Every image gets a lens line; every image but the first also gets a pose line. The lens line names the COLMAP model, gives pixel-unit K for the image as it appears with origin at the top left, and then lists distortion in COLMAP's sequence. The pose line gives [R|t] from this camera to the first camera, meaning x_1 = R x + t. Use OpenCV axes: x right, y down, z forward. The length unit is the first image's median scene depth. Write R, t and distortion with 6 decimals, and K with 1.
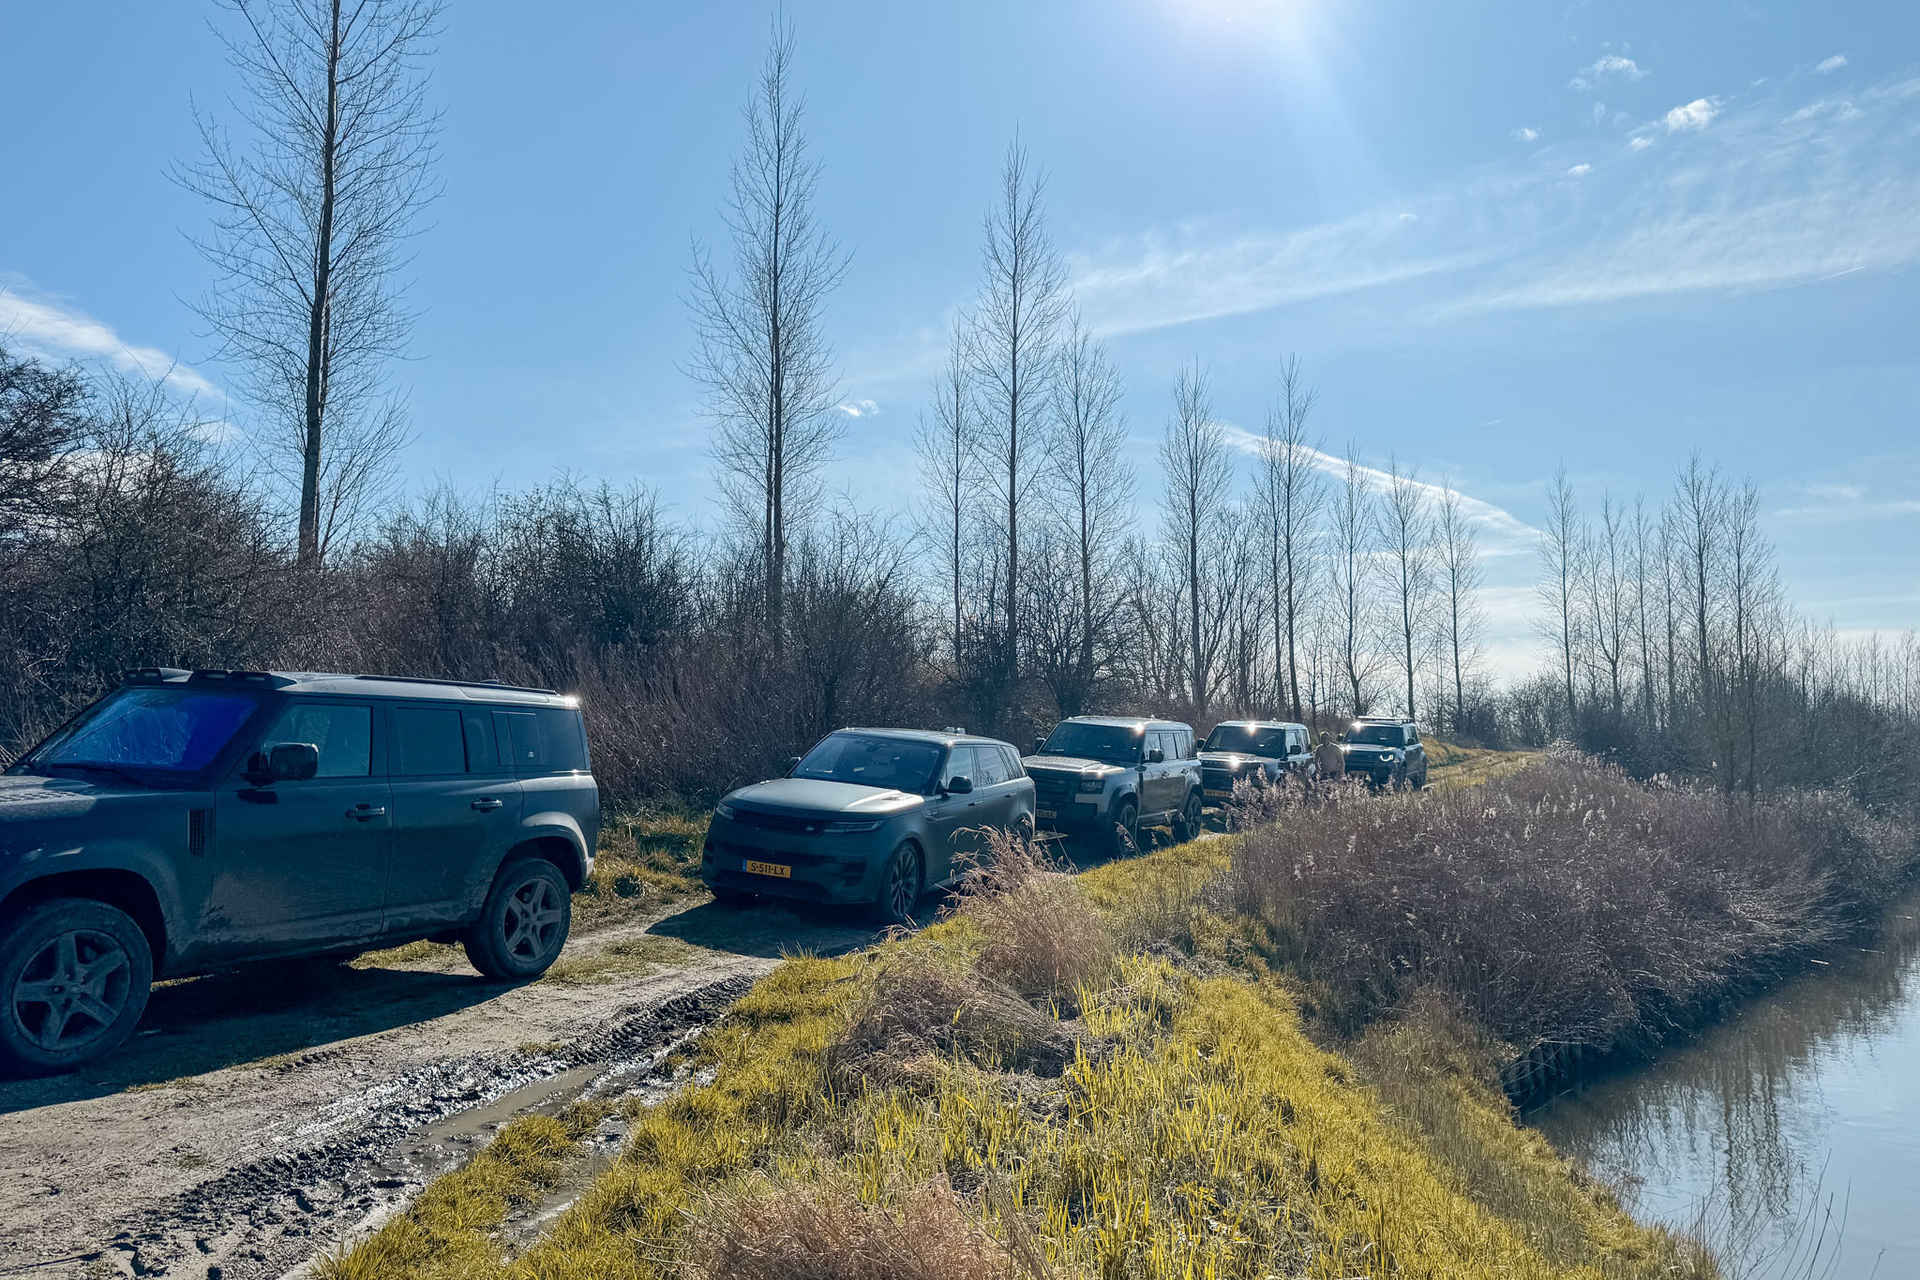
lens RADIAL K [[1273.5, 0, 960.0], [0, 1273.5, 640.0], [0, 0, 1]] dist [-0.008056, -0.003207]
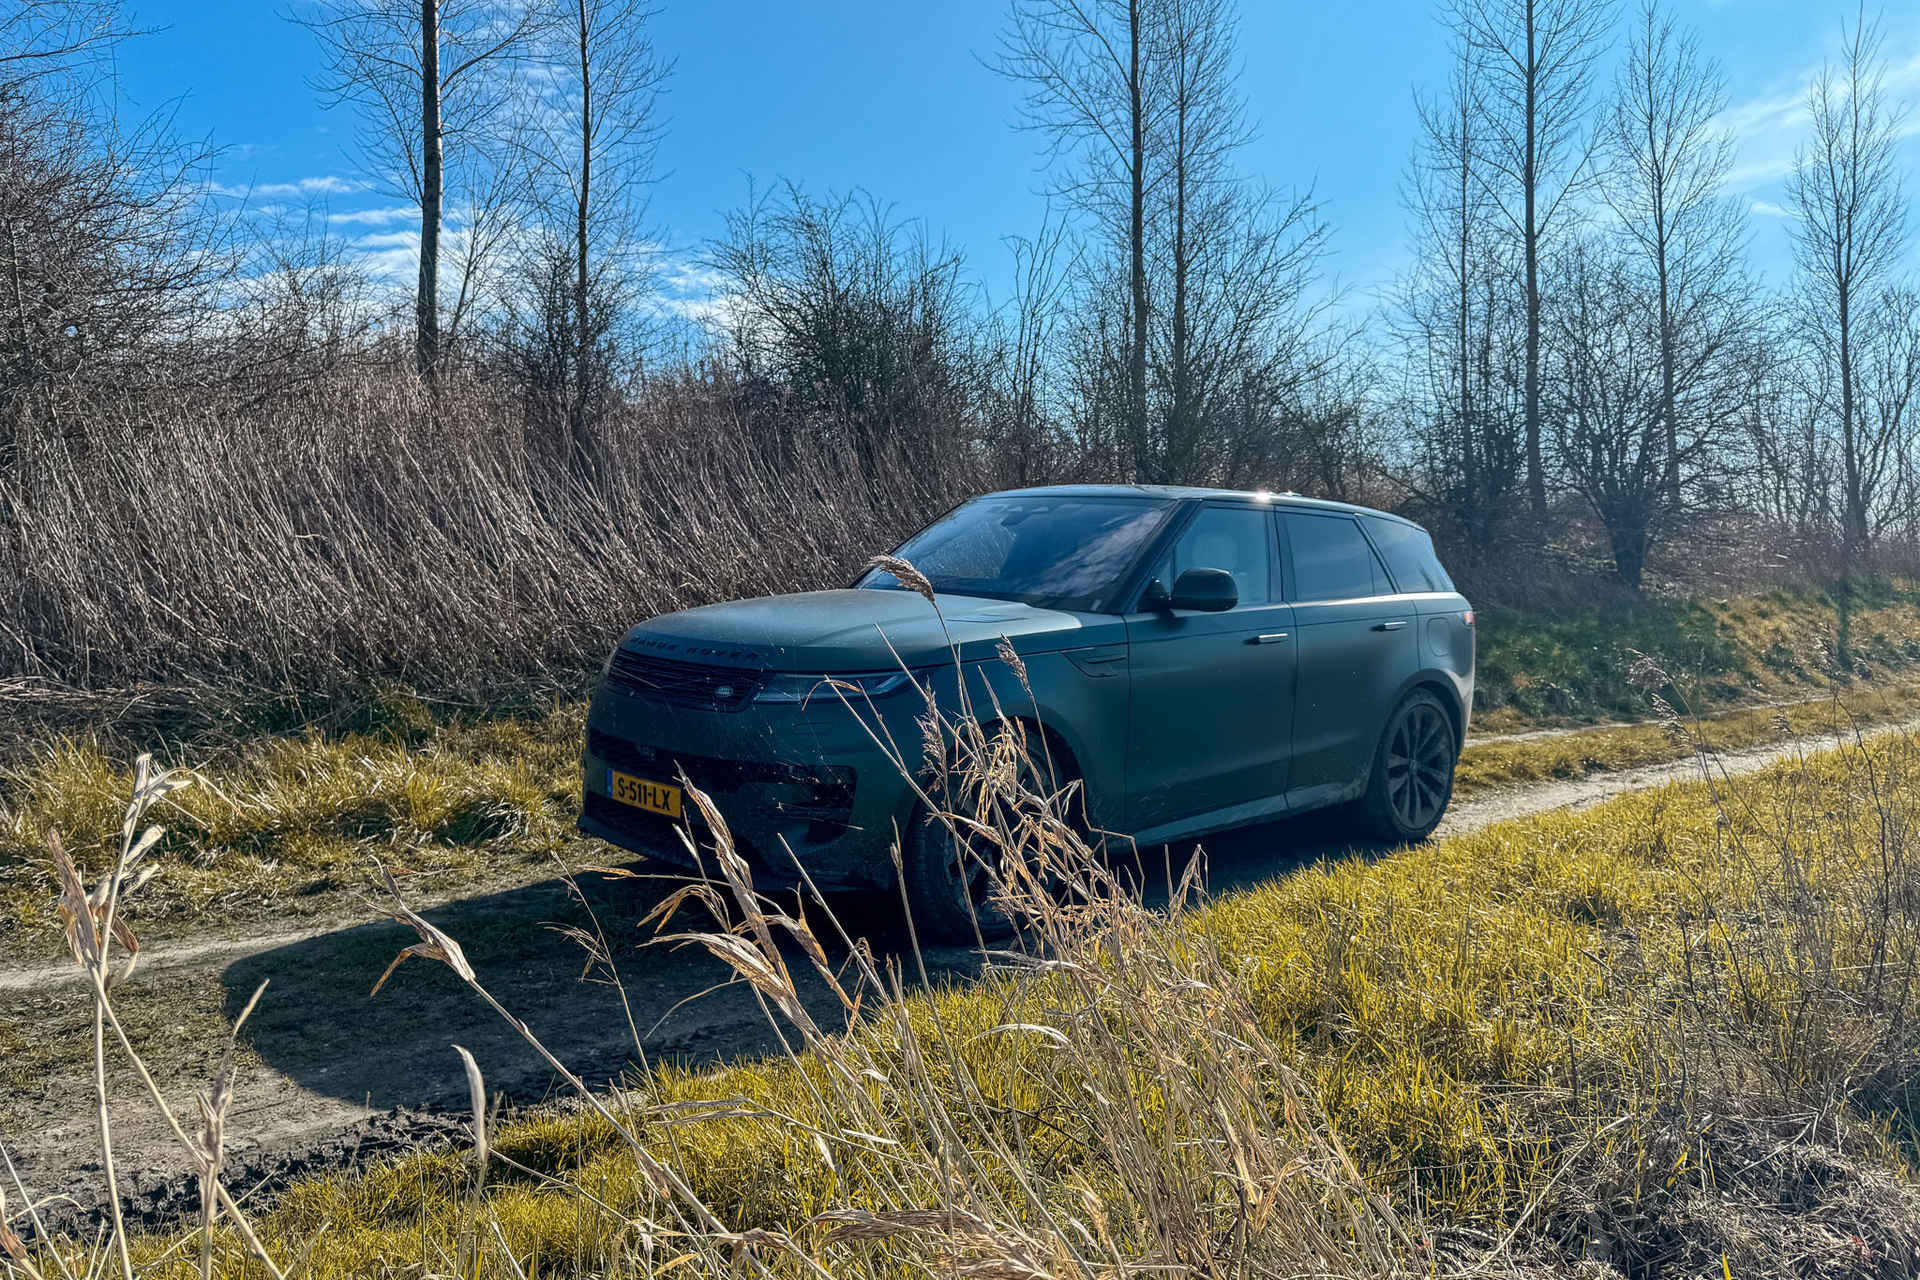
lens RADIAL K [[1321.0, 0, 962.2], [0, 1321.0, 663.4], [0, 0, 1]] dist [0.005672, 0.002017]
pose [[0.919425, -0.019168, -0.392799, 0.068206], [0.058907, 0.994255, 0.089367, 0.068809], [0.388830, -0.105305, 0.915272, 0.423549]]
